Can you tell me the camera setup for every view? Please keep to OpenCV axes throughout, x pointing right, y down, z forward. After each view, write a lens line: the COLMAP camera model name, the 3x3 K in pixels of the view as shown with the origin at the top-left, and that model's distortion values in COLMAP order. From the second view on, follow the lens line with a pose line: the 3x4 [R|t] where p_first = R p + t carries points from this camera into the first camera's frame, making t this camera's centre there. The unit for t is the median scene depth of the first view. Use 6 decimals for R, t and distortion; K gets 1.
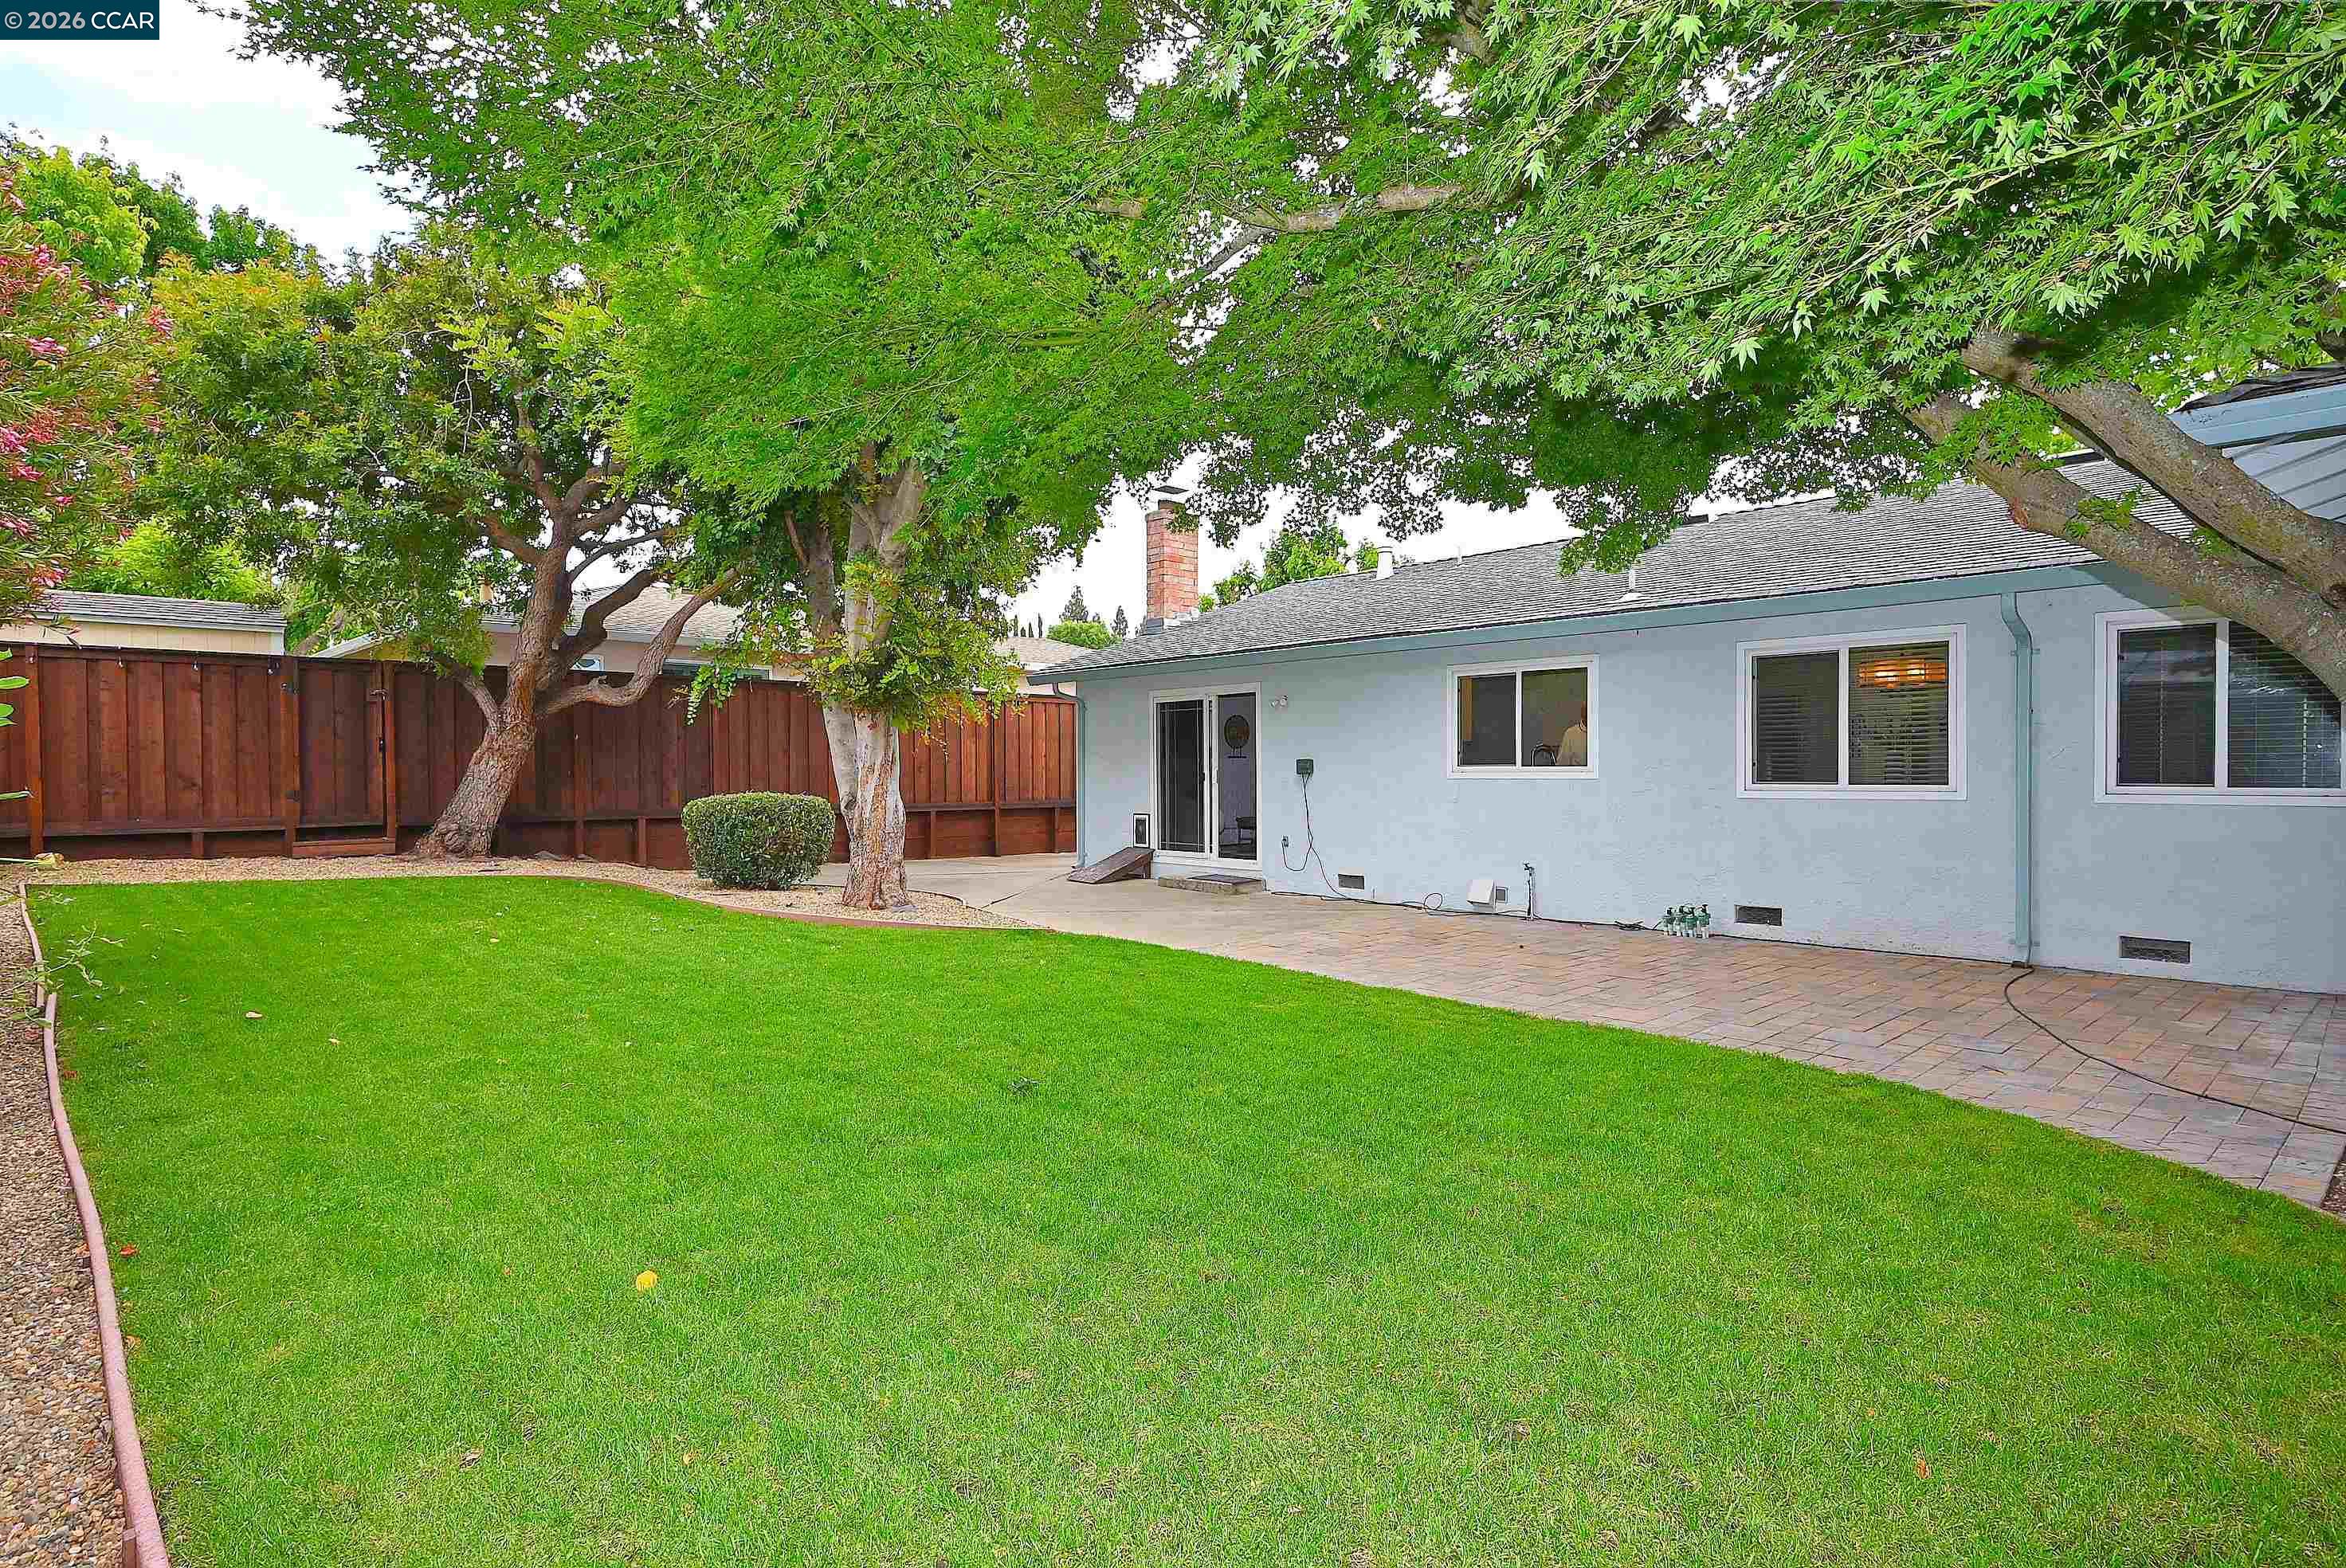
lens RADIAL K [[1159.3, 0, 1173.0], [0, 1159.3, 784.0], [0, 0, 1]] dist [-0.000319, 0.000611]
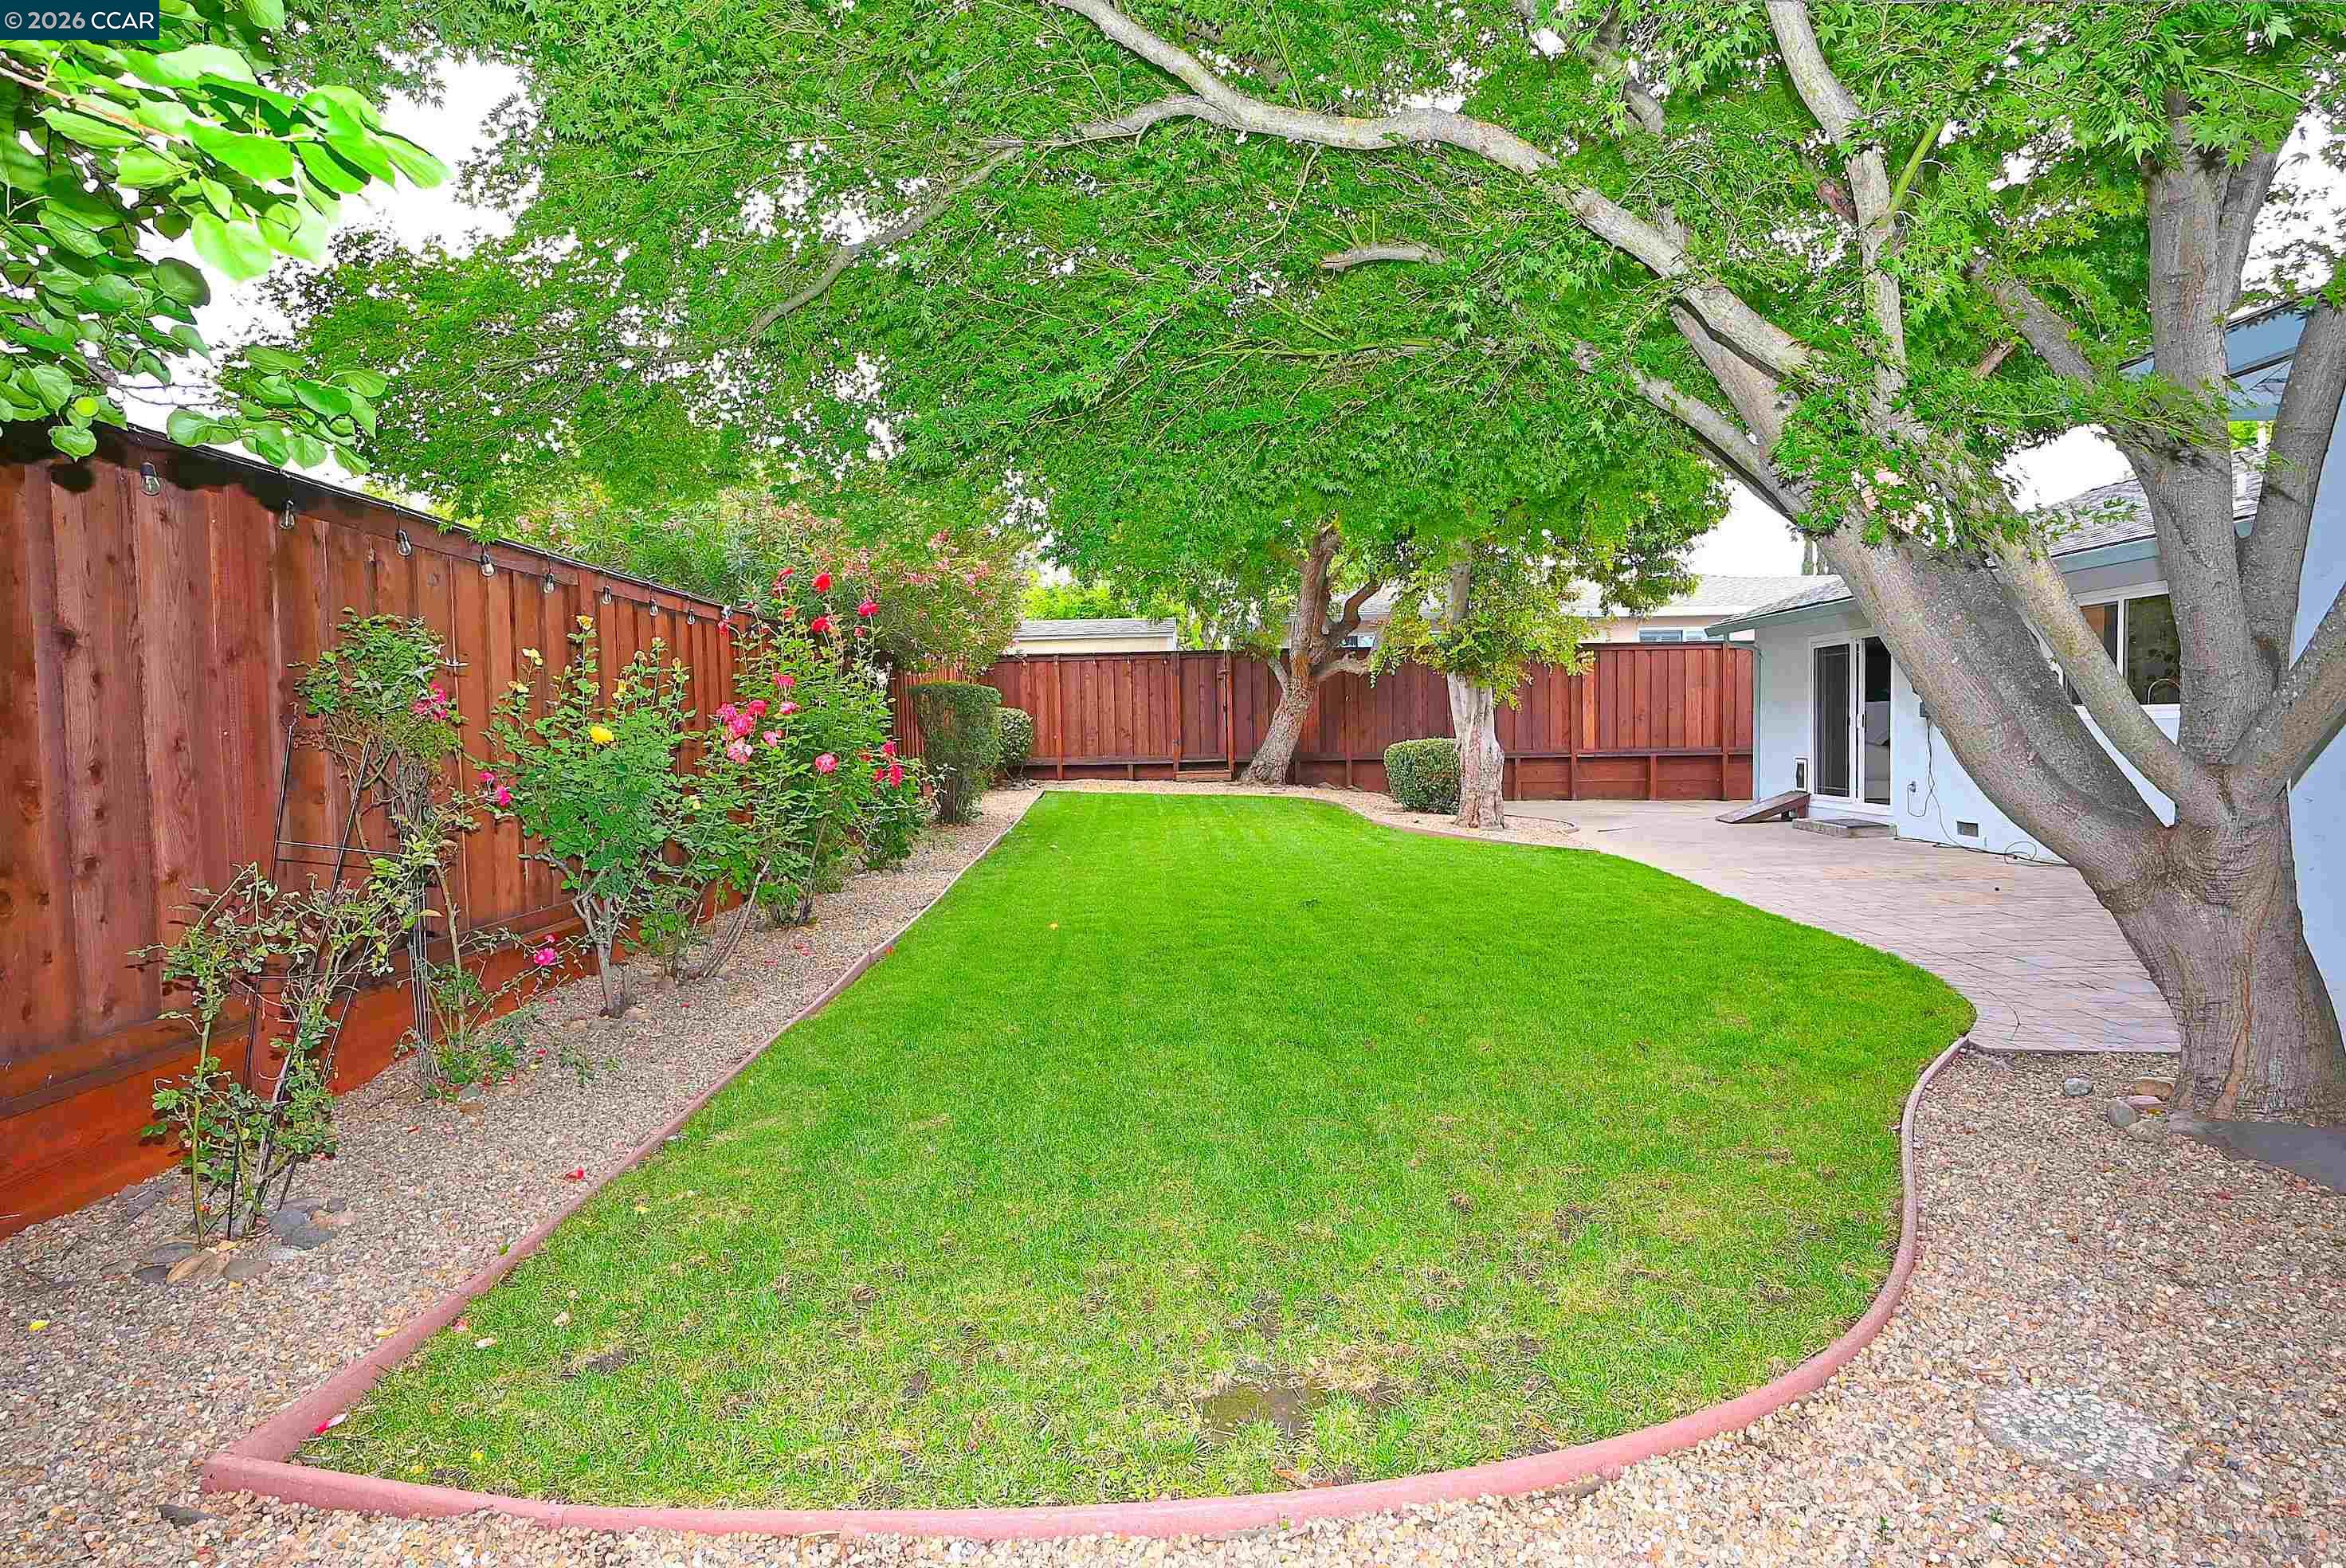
lens RADIAL K [[1159.3, 0, 1173.0], [0, 1159.3, 784.0], [0, 0, 1]] dist [-0.000319, 0.000611]
pose [[0.729125, 0.023592, -0.683974, 0.283739], [0.005761, 0.999159, 0.040606, 0.003858], [0.684356, -0.033547, 0.728376, -0.123776]]
